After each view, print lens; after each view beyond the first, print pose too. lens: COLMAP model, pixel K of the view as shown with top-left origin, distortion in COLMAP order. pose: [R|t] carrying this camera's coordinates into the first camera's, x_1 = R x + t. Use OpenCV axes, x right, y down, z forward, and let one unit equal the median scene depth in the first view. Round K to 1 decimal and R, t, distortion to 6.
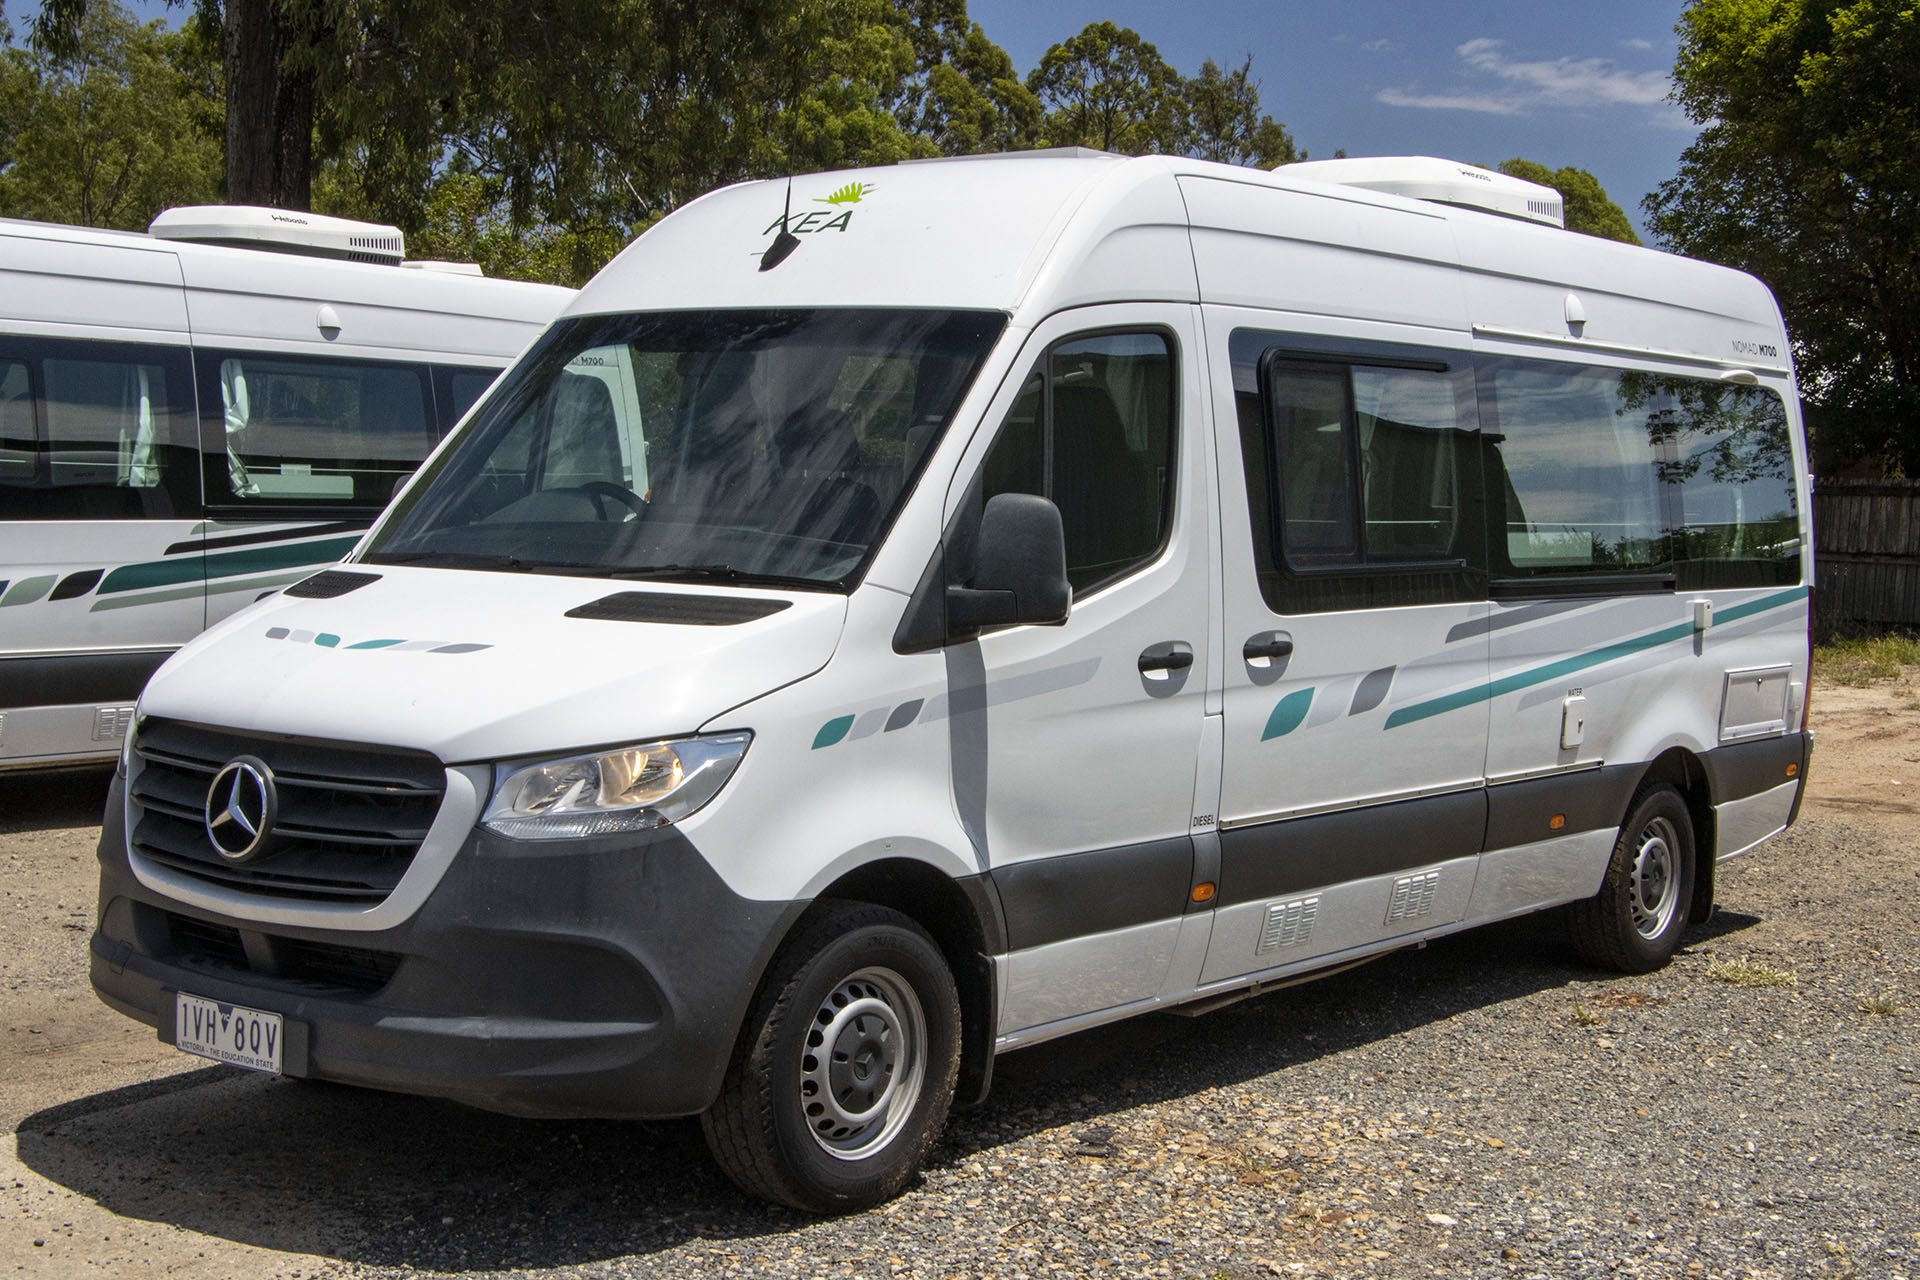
lens RADIAL K [[2583.7, 0, 921.7], [0, 2583.7, 641.0], [0, 0, 1]] dist [0.036882, 0.052117]
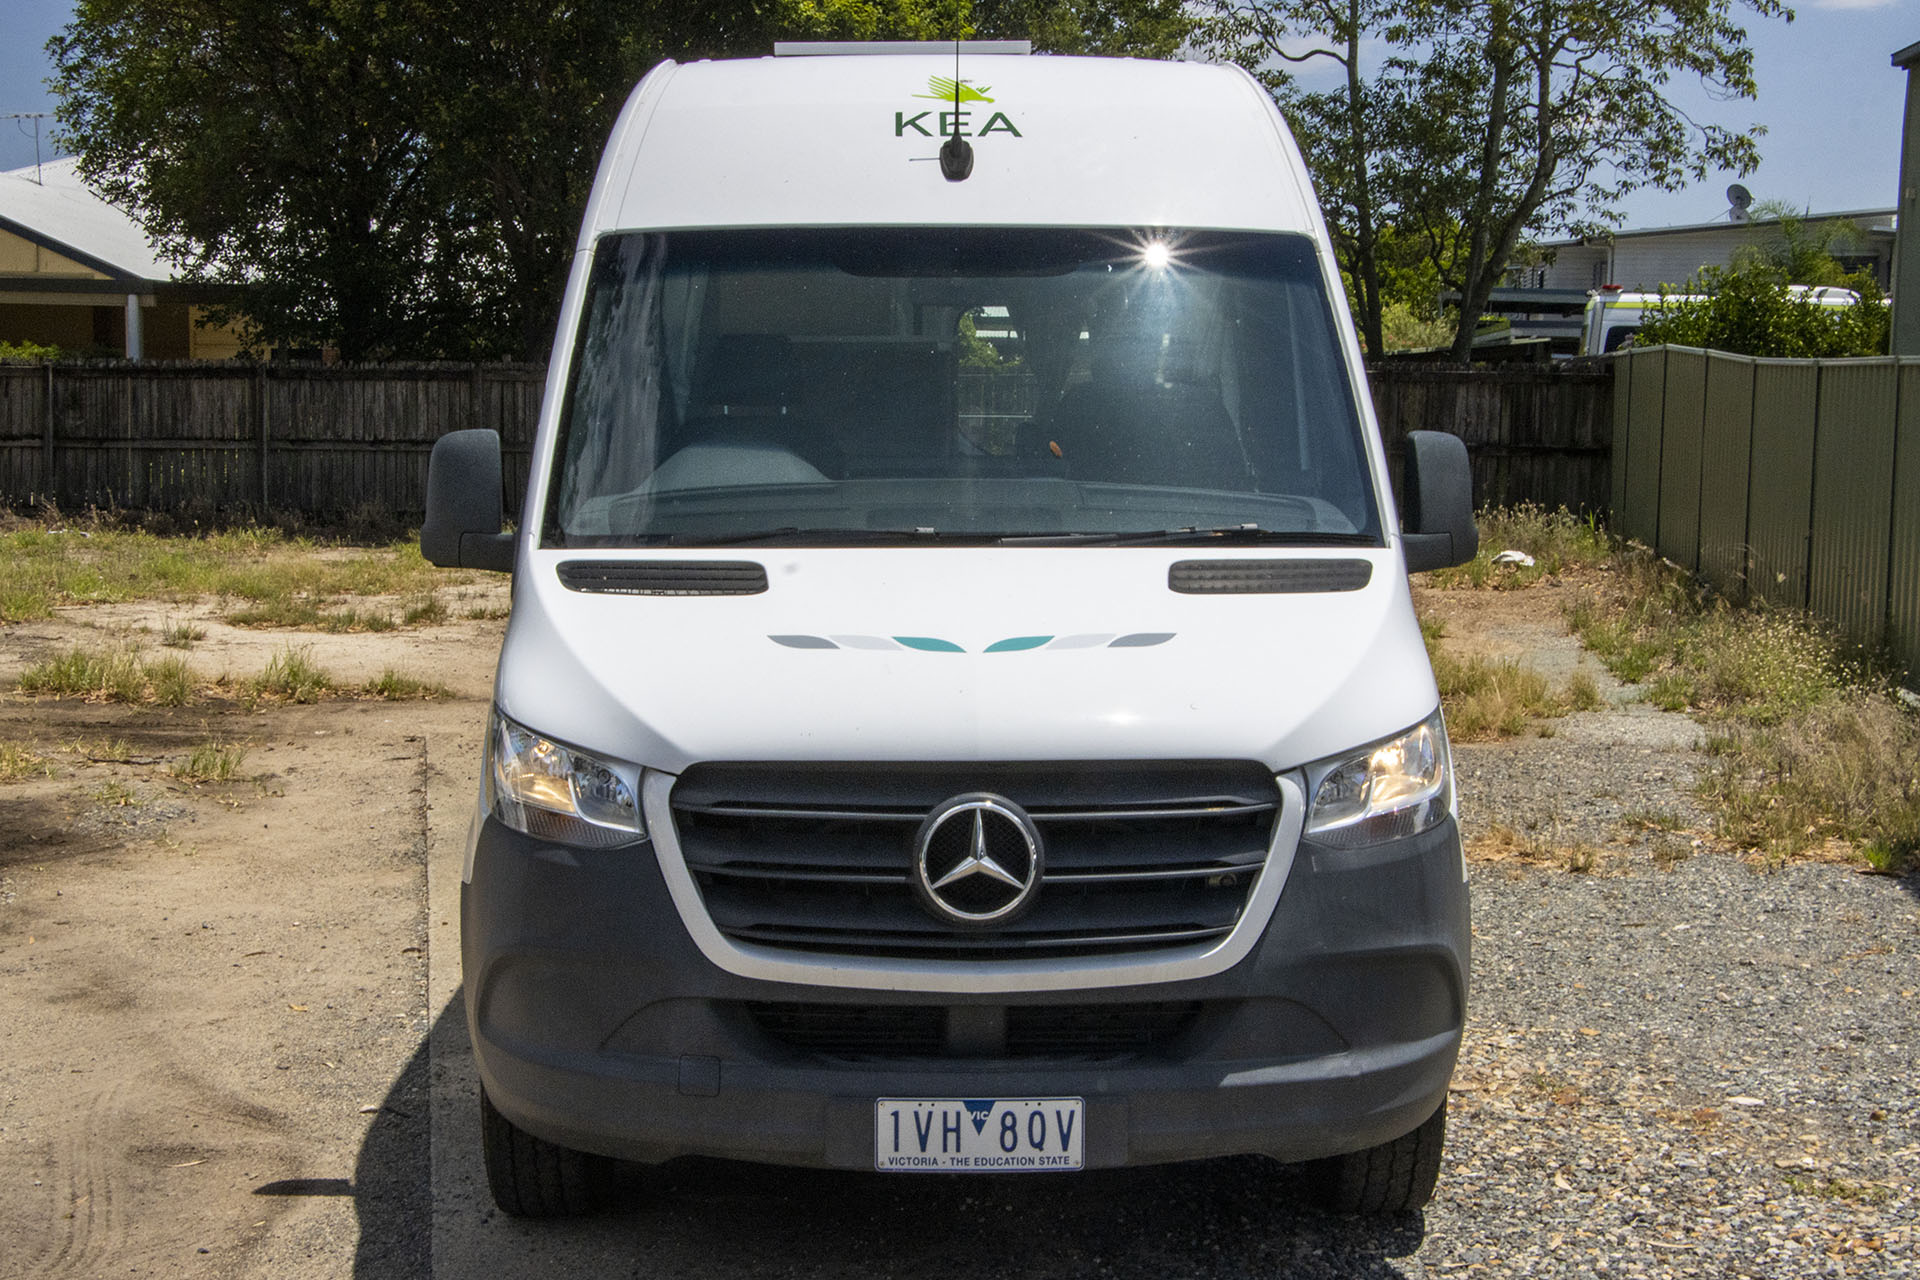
lens RADIAL K [[2865.5, 0, 960.0], [0, 2865.5, 640.0], [0, 0, 1]] dist [0.037511, 0.226799]
pose [[0.763185, -0.080669, 0.641125, -0.839410], [0.056434, 0.996707, 0.058232, -0.056207], [-0.643711, -0.008260, 0.765224, 0.318926]]
